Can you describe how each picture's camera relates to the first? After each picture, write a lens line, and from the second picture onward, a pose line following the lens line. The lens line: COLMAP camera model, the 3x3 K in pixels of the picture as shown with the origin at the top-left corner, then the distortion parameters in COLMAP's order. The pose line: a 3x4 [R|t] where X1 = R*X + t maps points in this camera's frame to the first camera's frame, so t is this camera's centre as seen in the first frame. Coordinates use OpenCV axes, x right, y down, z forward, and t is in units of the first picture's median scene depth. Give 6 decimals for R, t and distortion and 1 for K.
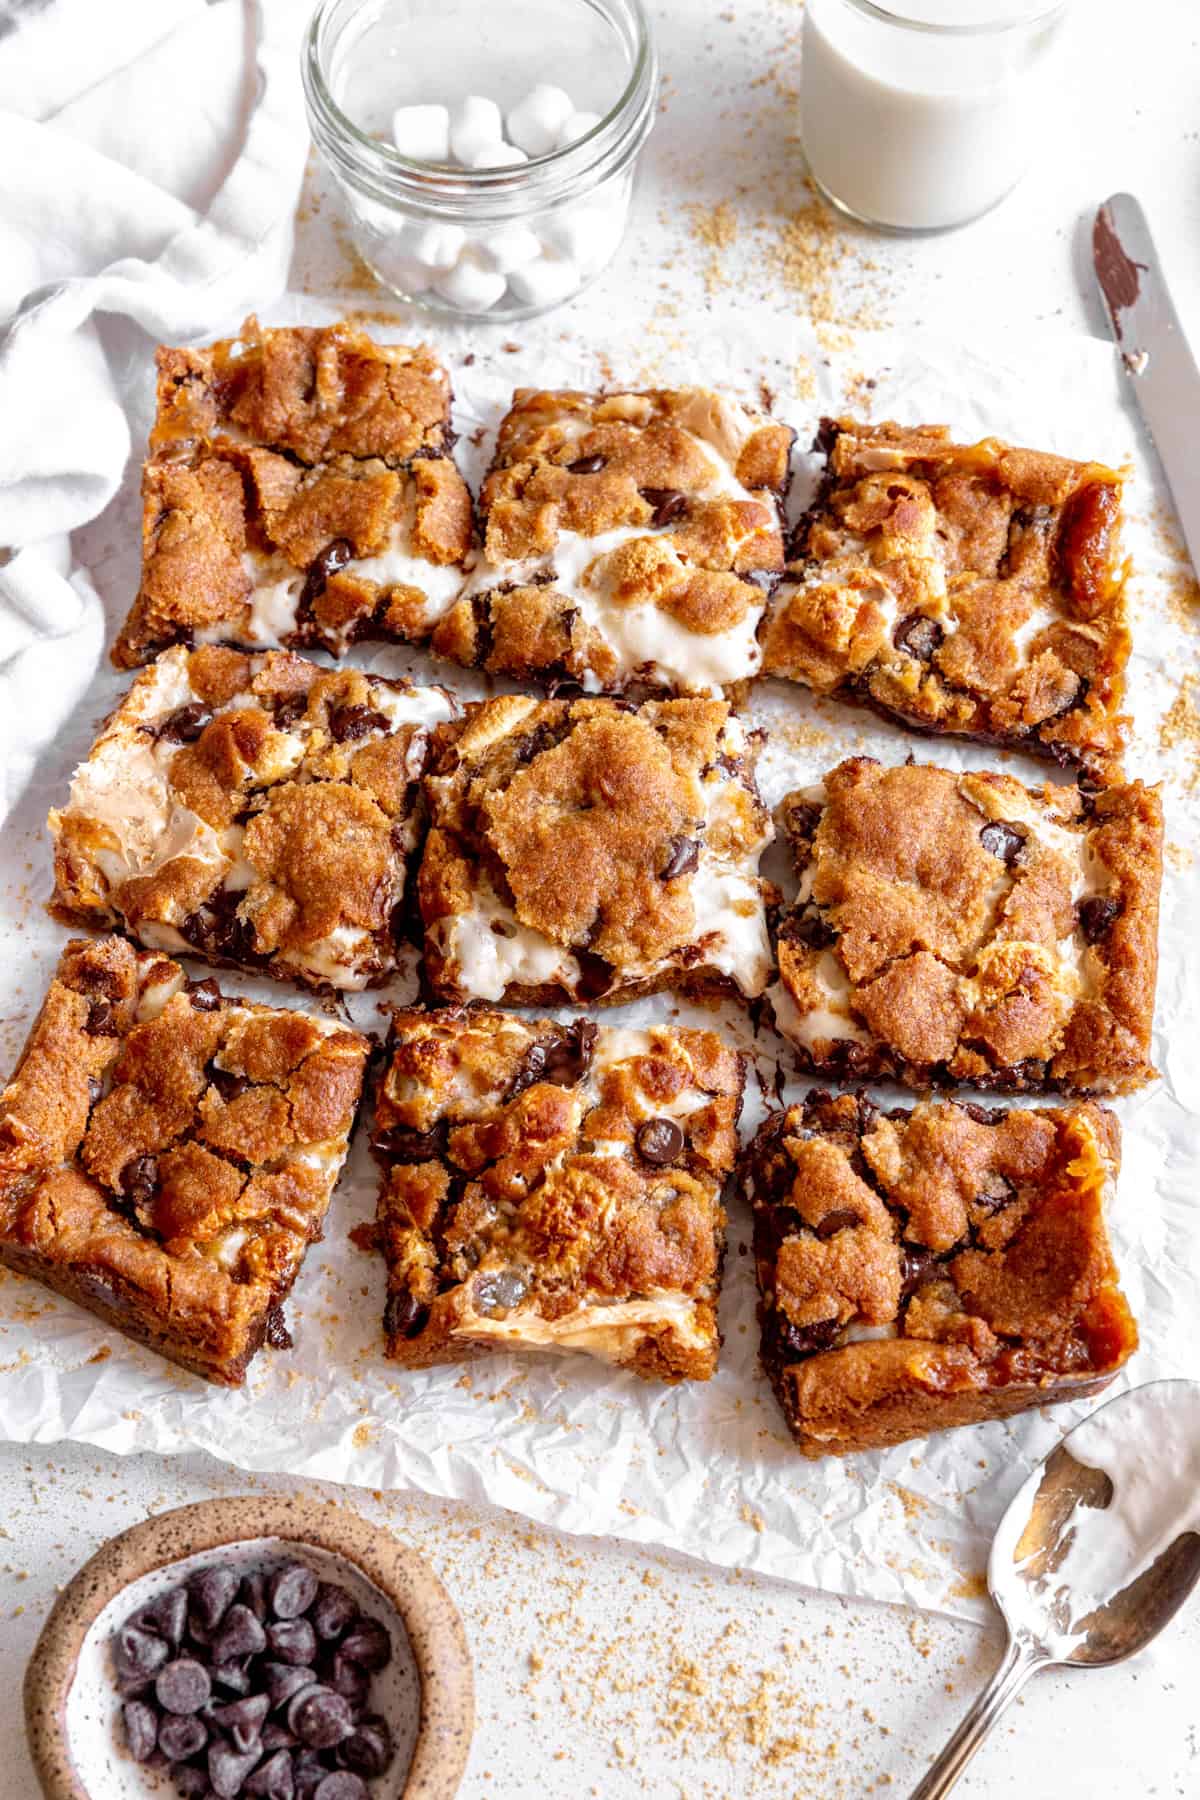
lens RADIAL K [[2483.8, 0, 600.0], [0, 2483.8, 900.0], [0, 0, 1]] dist [-0.009640, -0.033225]
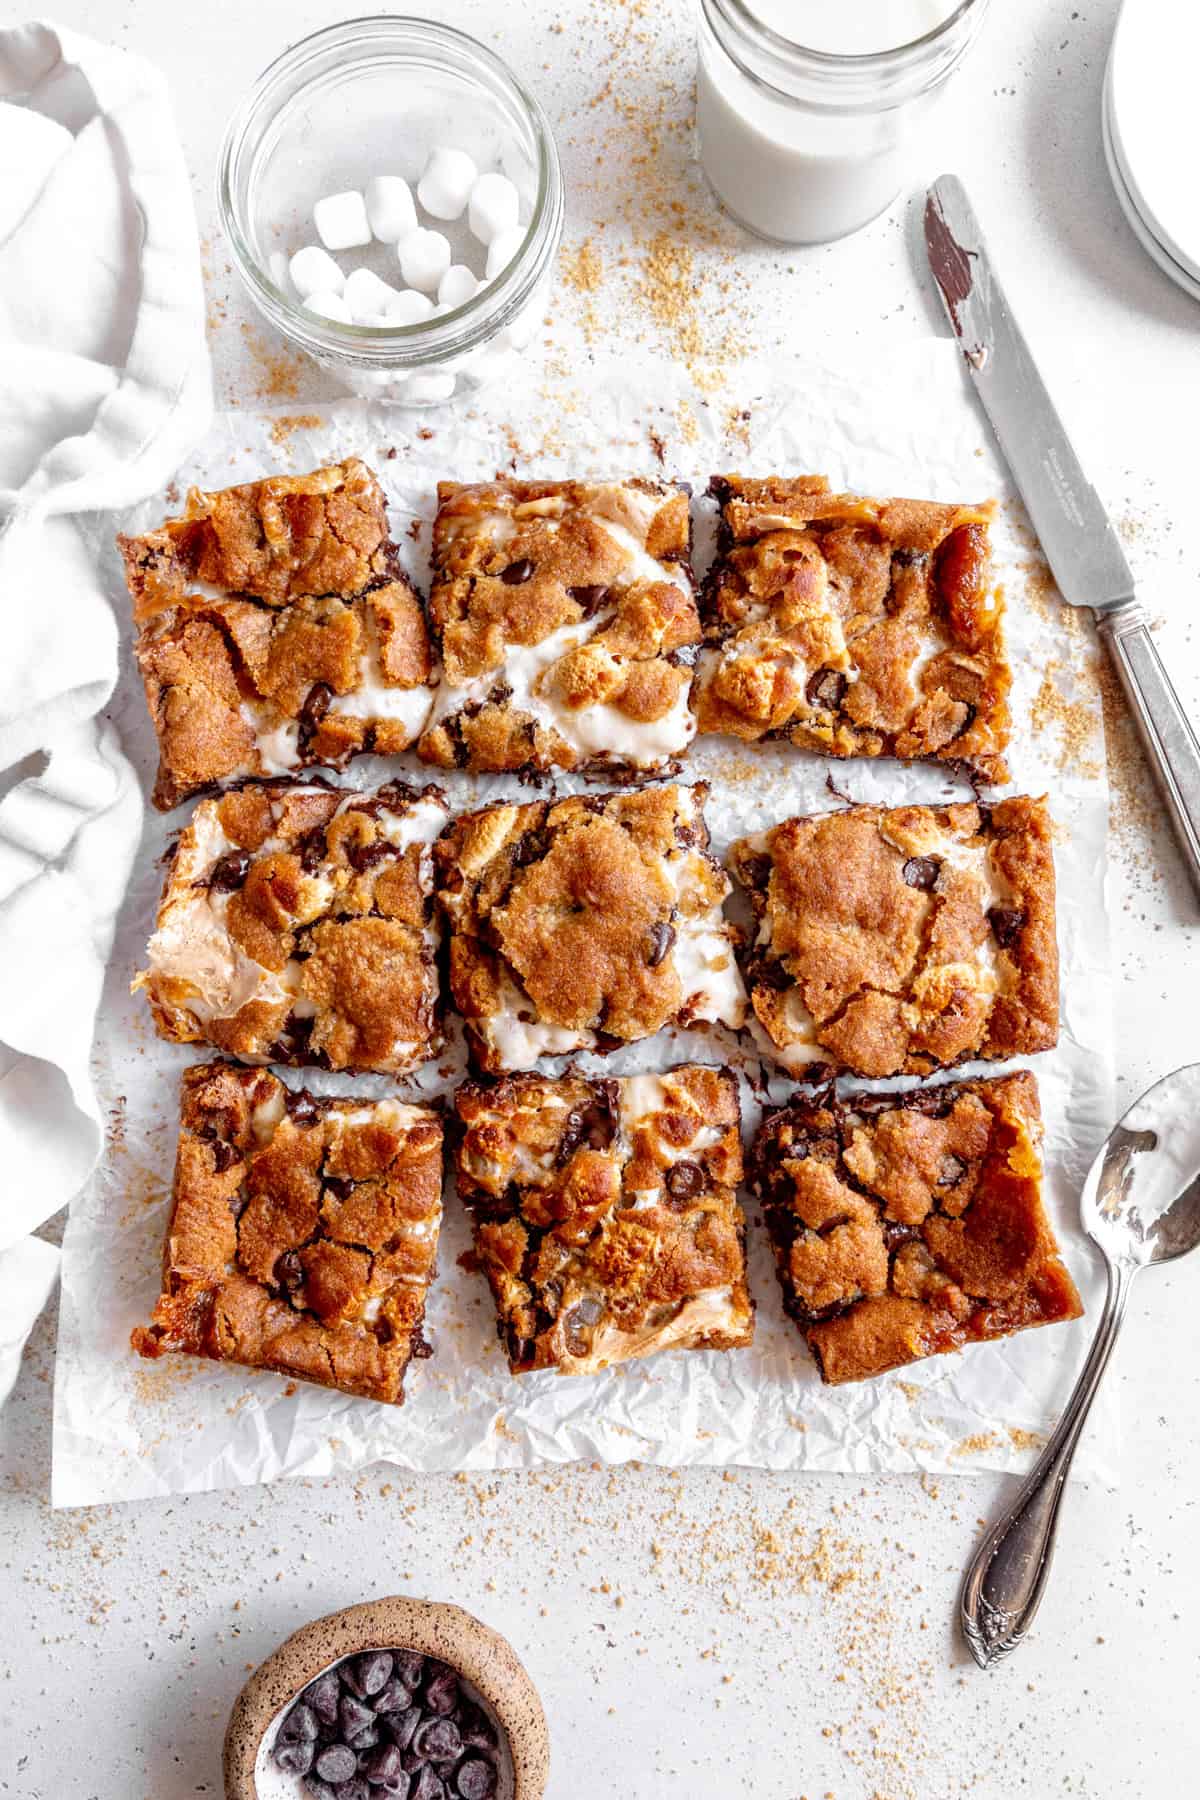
lens RADIAL K [[1493.2, 0, 600.0], [0, 1493.2, 900.0], [0, 0, 1]] dist [-0.007961, -0.002256]
pose [[0.984410, -0.175628, -0.009534, 0.012849], [0.166381, 0.912259, 0.374301, -0.304963], [-0.057040, -0.370052, 0.927258, 0.327624]]
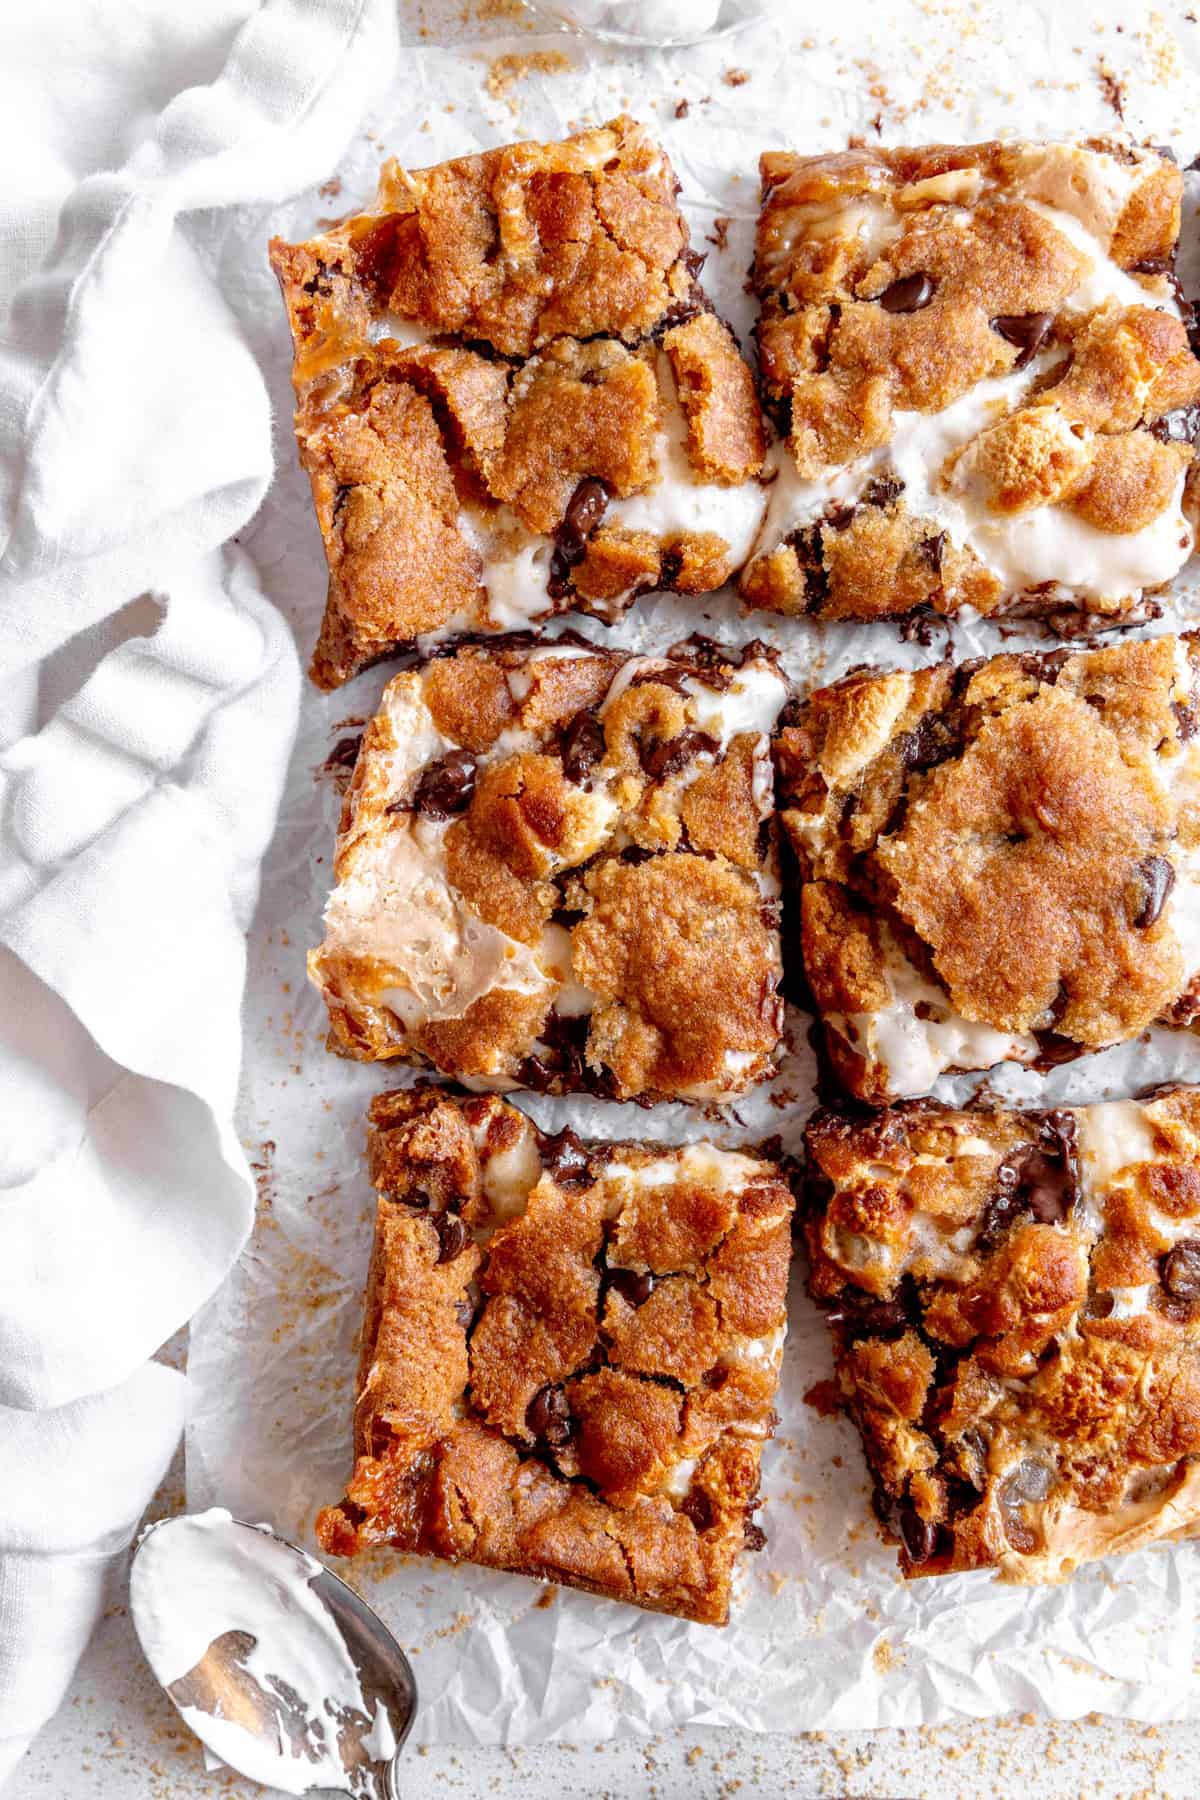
lens RADIAL K [[2081.4, 0, 600.0], [0, 2081.4, 900.0], [0, 0, 1]] dist [-0.018969, 0.027149]
pose [[0.981990, -0.184686, -0.039842, -0.105042], [0.185209, 0.899307, 0.396162, -0.285927], [-0.037335, -0.396406, 0.917316, 0.420133]]
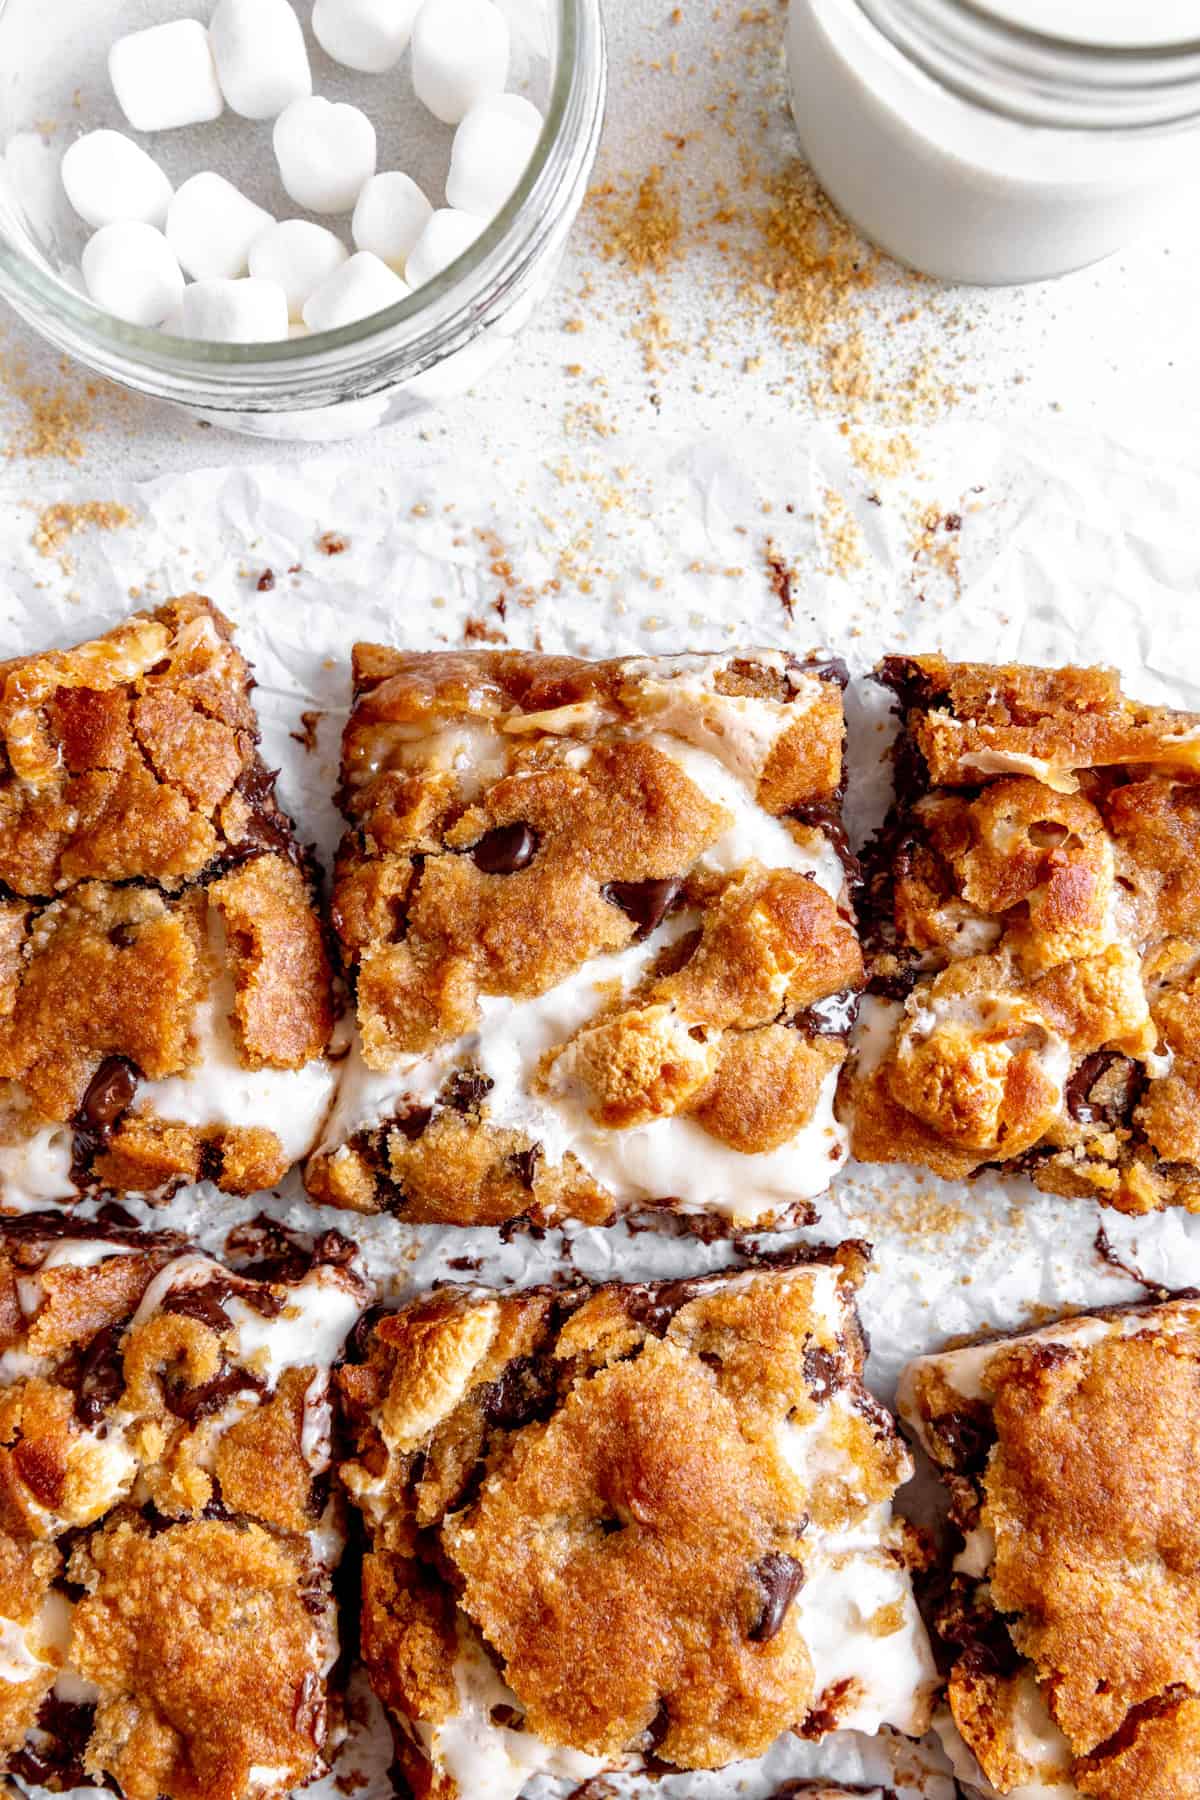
lens RADIAL K [[2249.7, 0, 600.0], [0, 2249.7, 900.0], [0, 0, 1]] dist [-0.025464, 0.030209]
pose [[0.987569, -0.156704, -0.012303, 0.022269], [0.149261, 0.910356, 0.385971, -0.384840], [-0.049283, -0.383009, 0.922429, 0.541675]]
